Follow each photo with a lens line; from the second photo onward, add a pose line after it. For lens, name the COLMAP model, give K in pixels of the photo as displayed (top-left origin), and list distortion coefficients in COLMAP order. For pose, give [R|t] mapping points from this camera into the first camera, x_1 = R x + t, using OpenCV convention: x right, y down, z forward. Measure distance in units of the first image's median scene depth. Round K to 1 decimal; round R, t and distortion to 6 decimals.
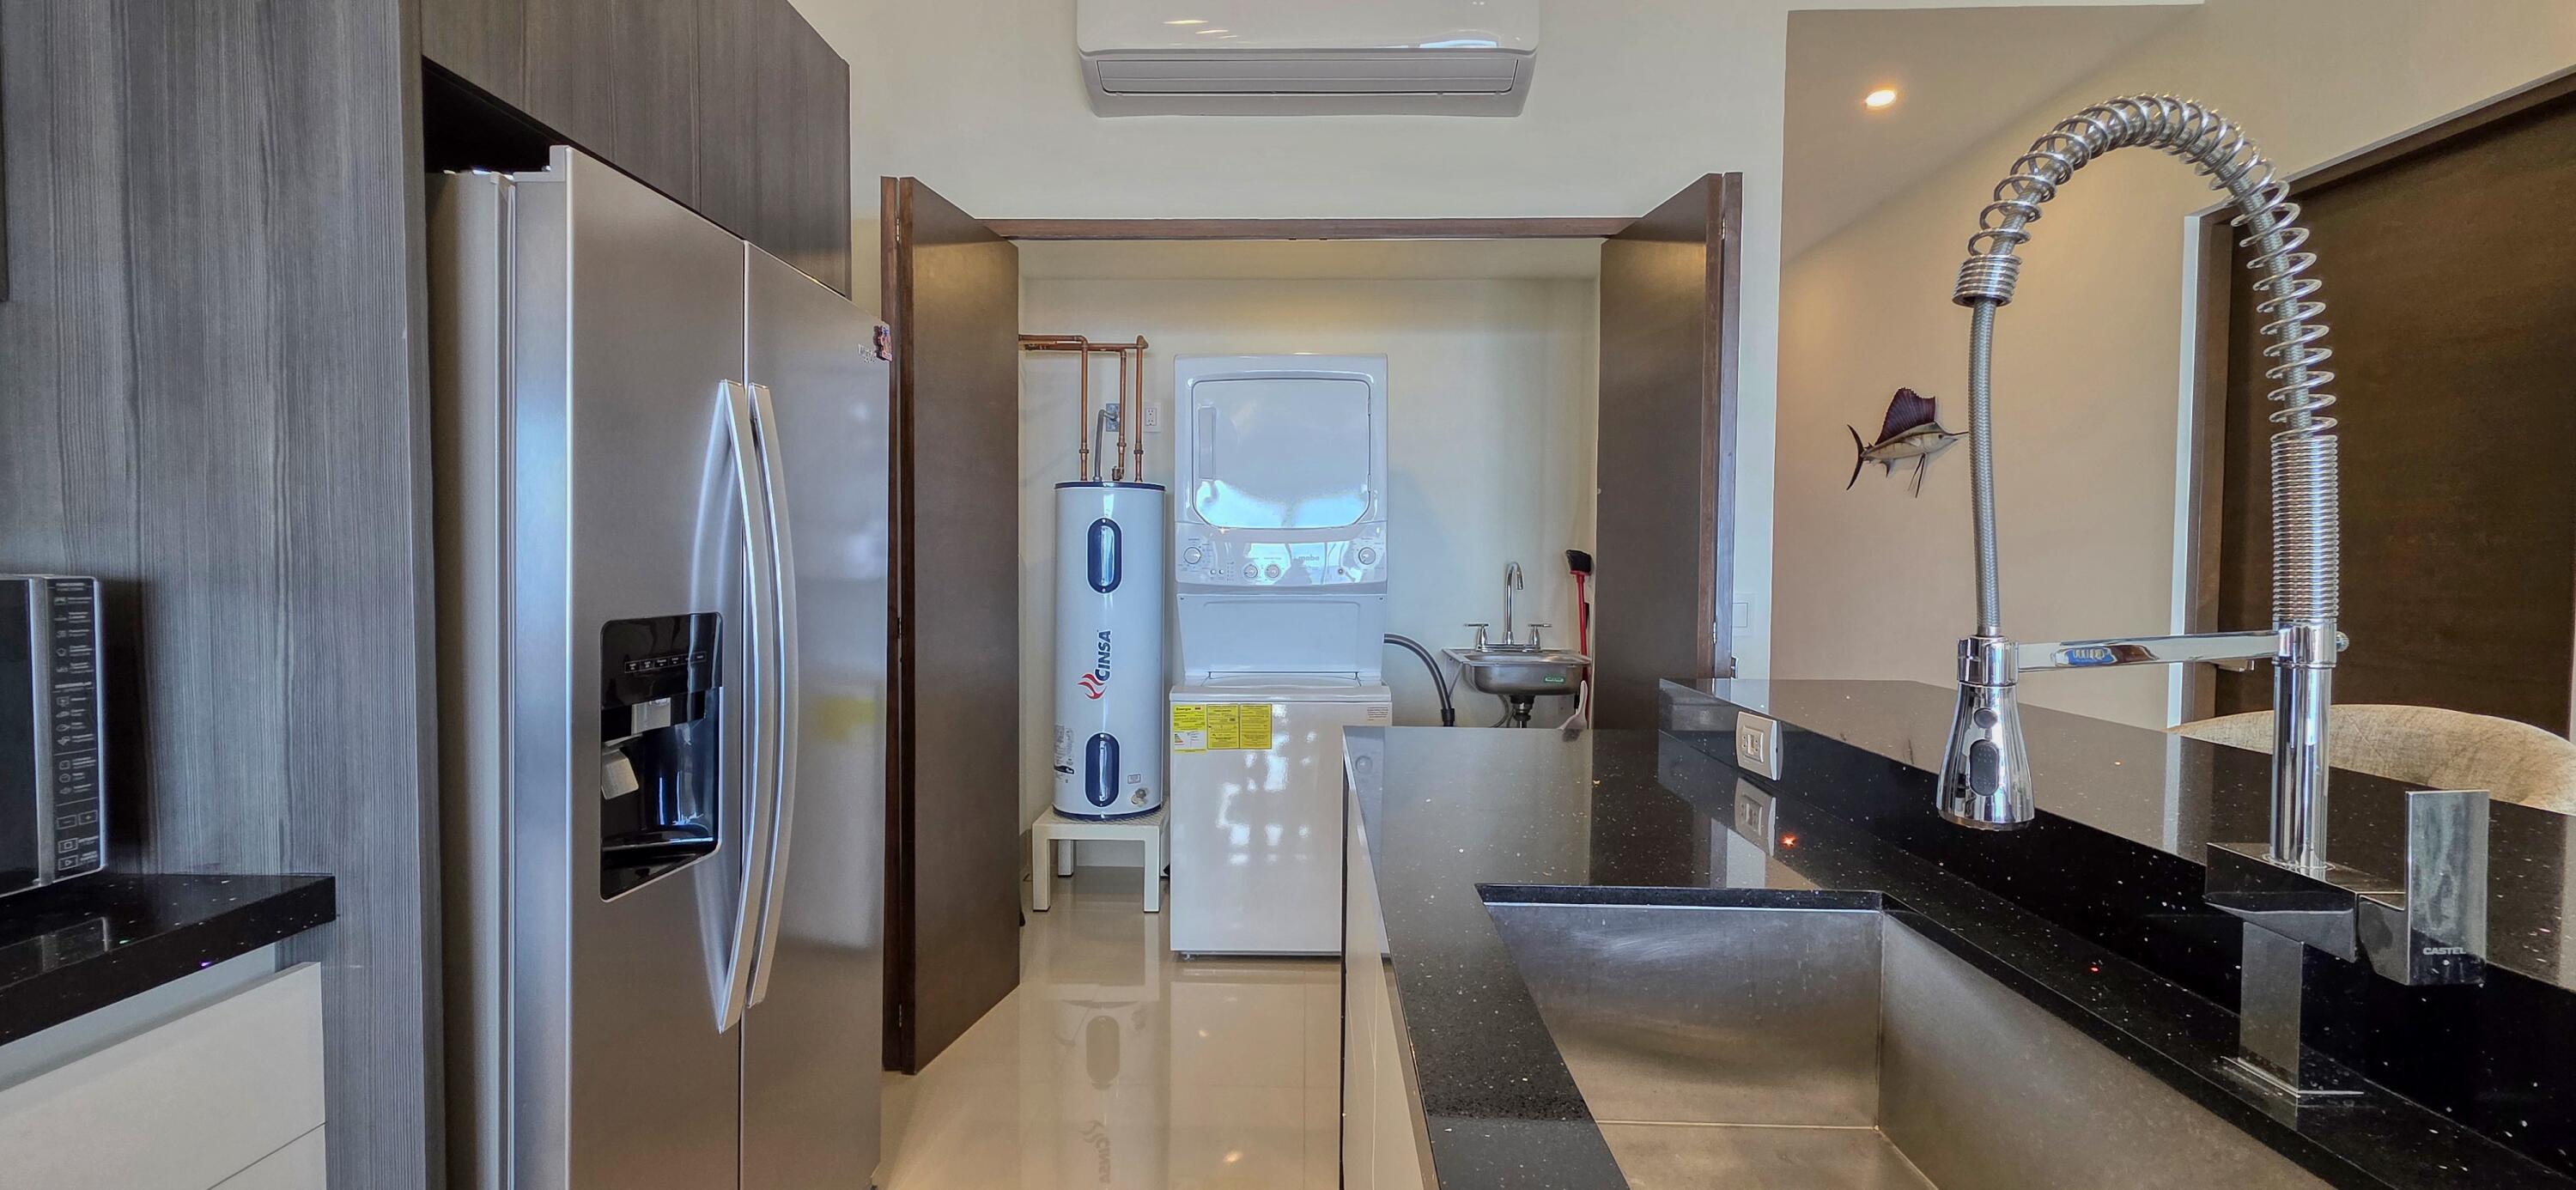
lens RADIAL K [[1023.9, 0, 1292.6], [0, 1023.9, 591.2], [0, 0, 1]] dist [0.001294, -0.000206]
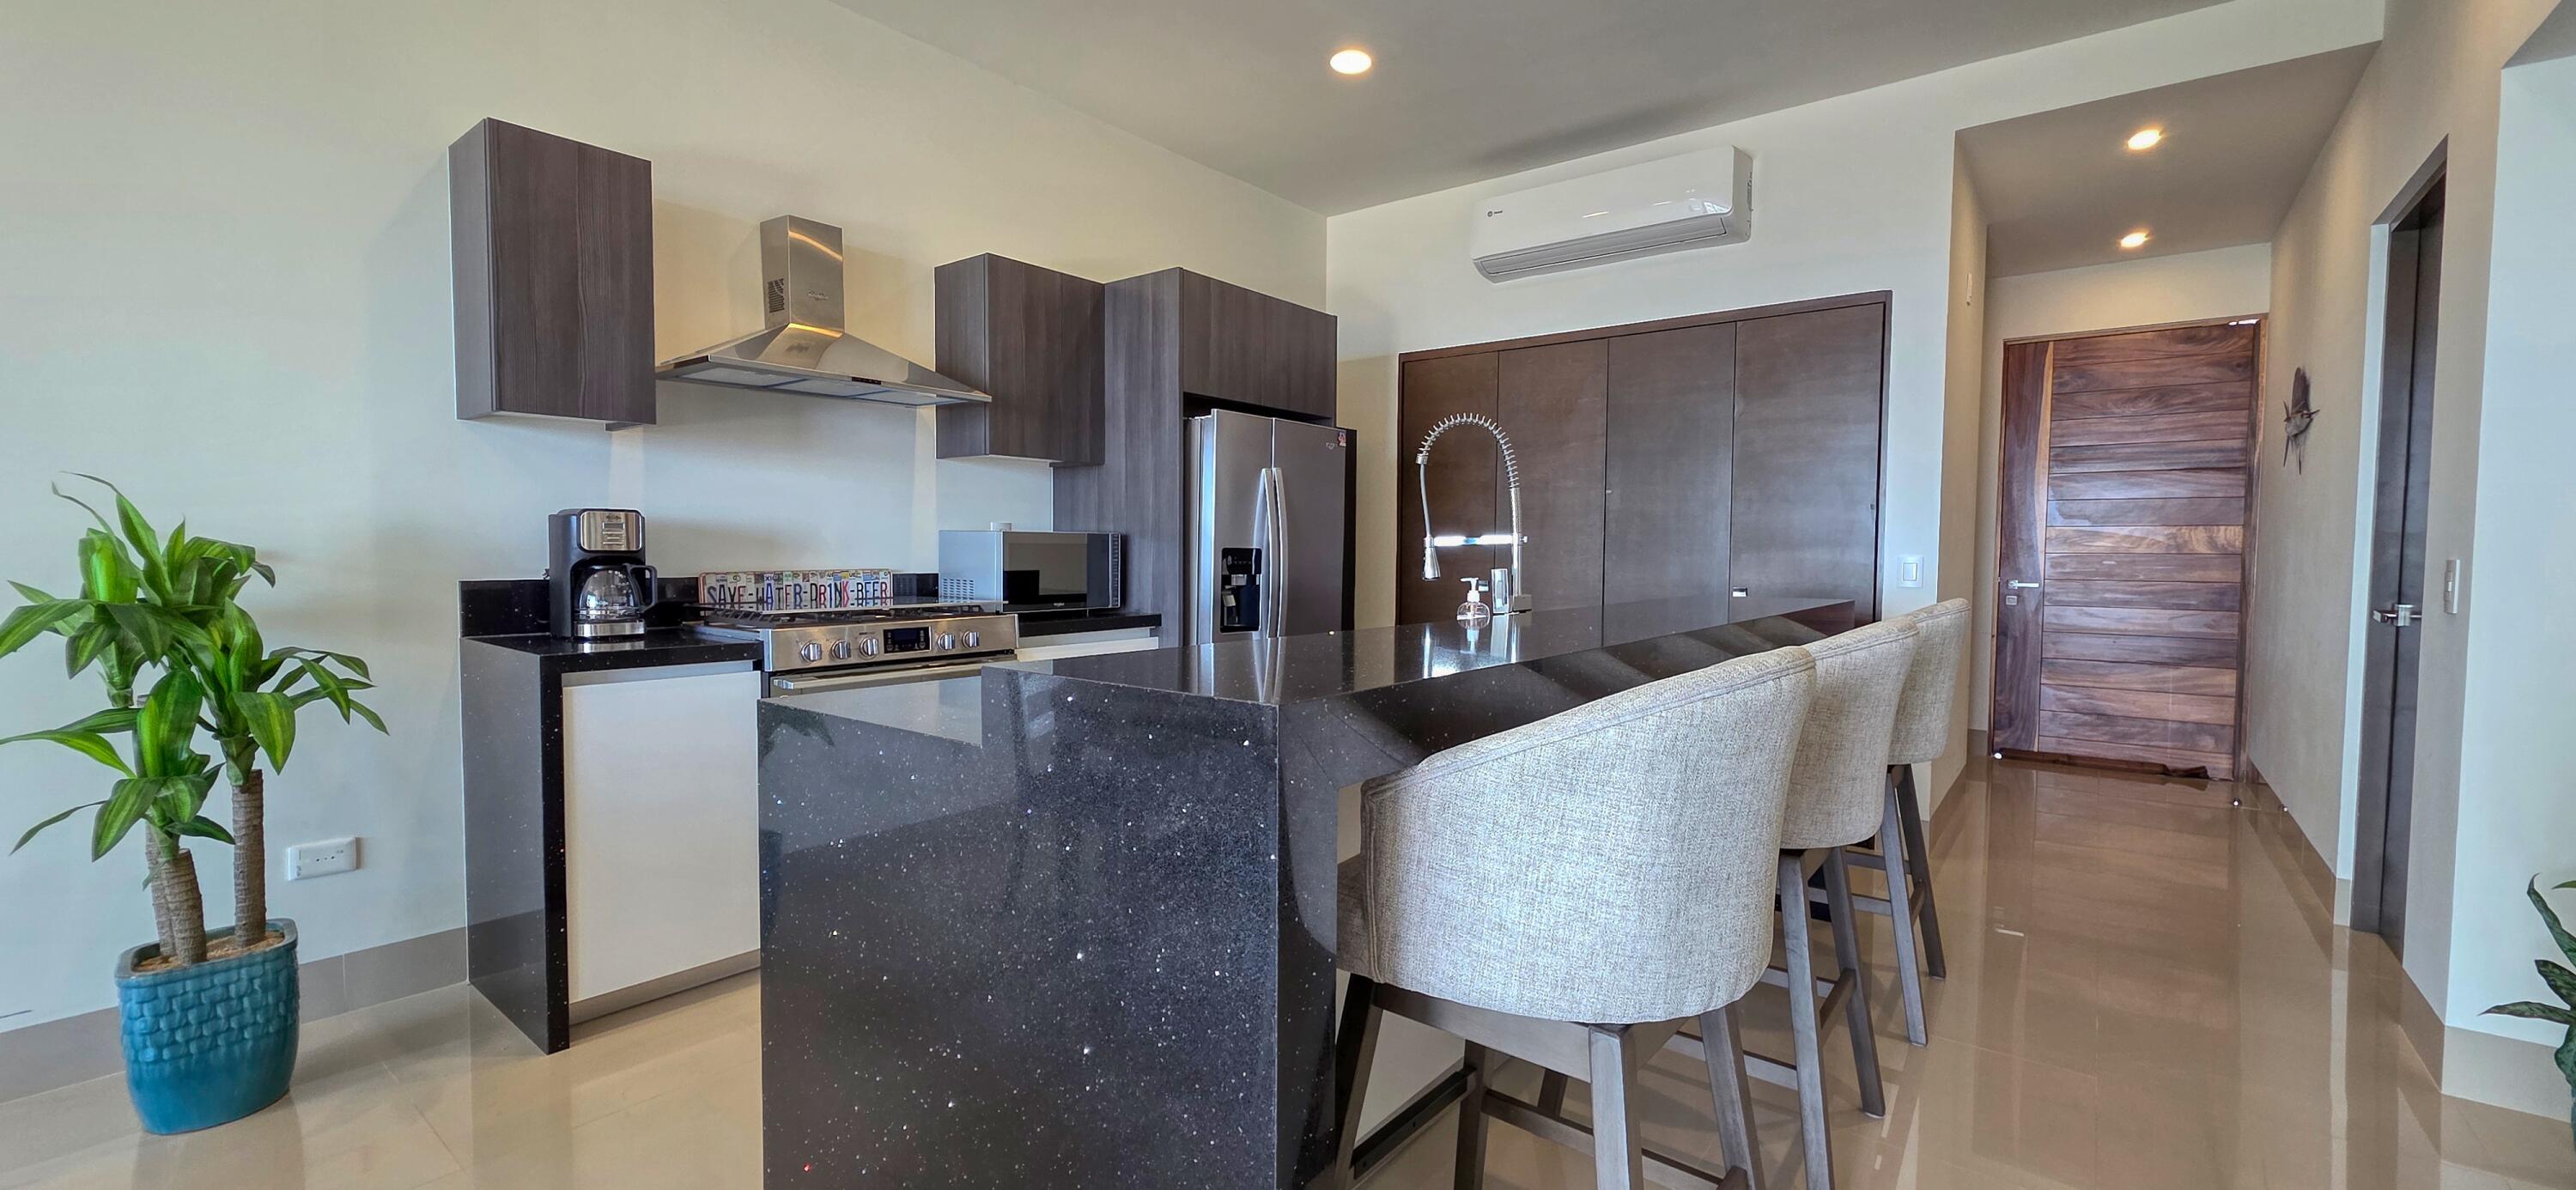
lens RADIAL K [[1023.9, 0, 1292.6], [0, 1023.9, 591.2], [0, 0, 1]] dist [0.001294, -0.000206]
pose [[0.800409, 0.028907, -0.598757, 1.664971], [-0.023398, 0.999582, 0.016980, 0.119972], [0.598997, 0.000419, 0.800751, -1.687197]]
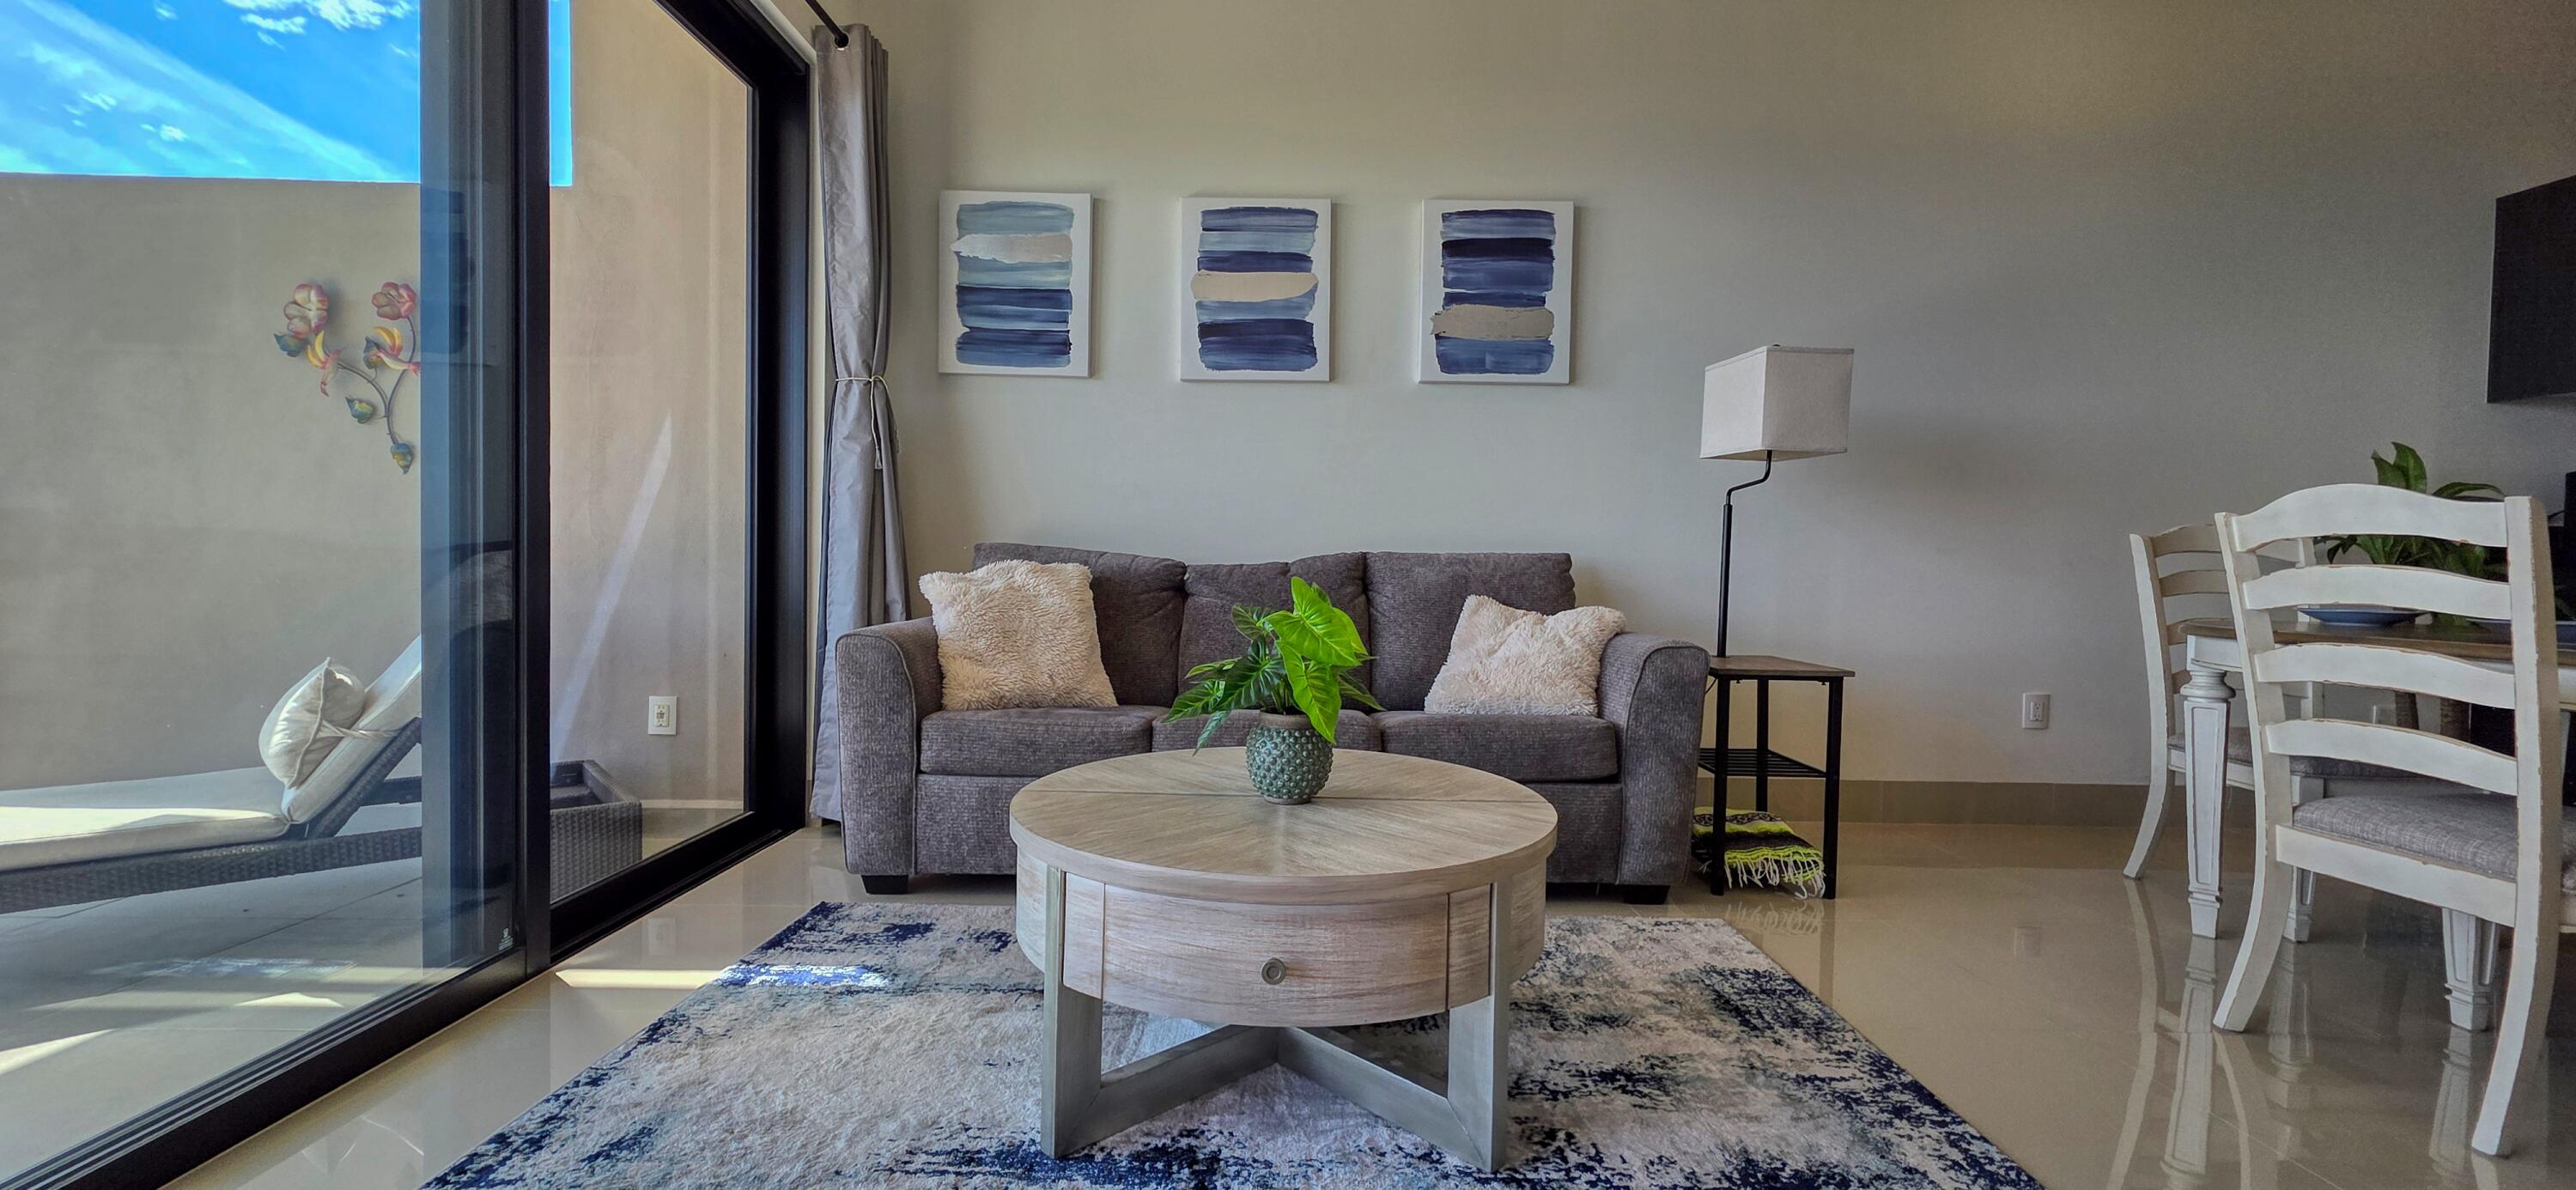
lens RADIAL K [[1023.9, 0, 1292.6], [0, 1023.9, 591.2], [0, 0, 1]] dist [0.001294, -0.000206]
pose [[0.017839, 0.016226, -0.999709, 1.782494], [-0.046020, 0.998822, 0.015390, 0.537971], [0.998781, 0.045732, 0.018565, -4.856669]]
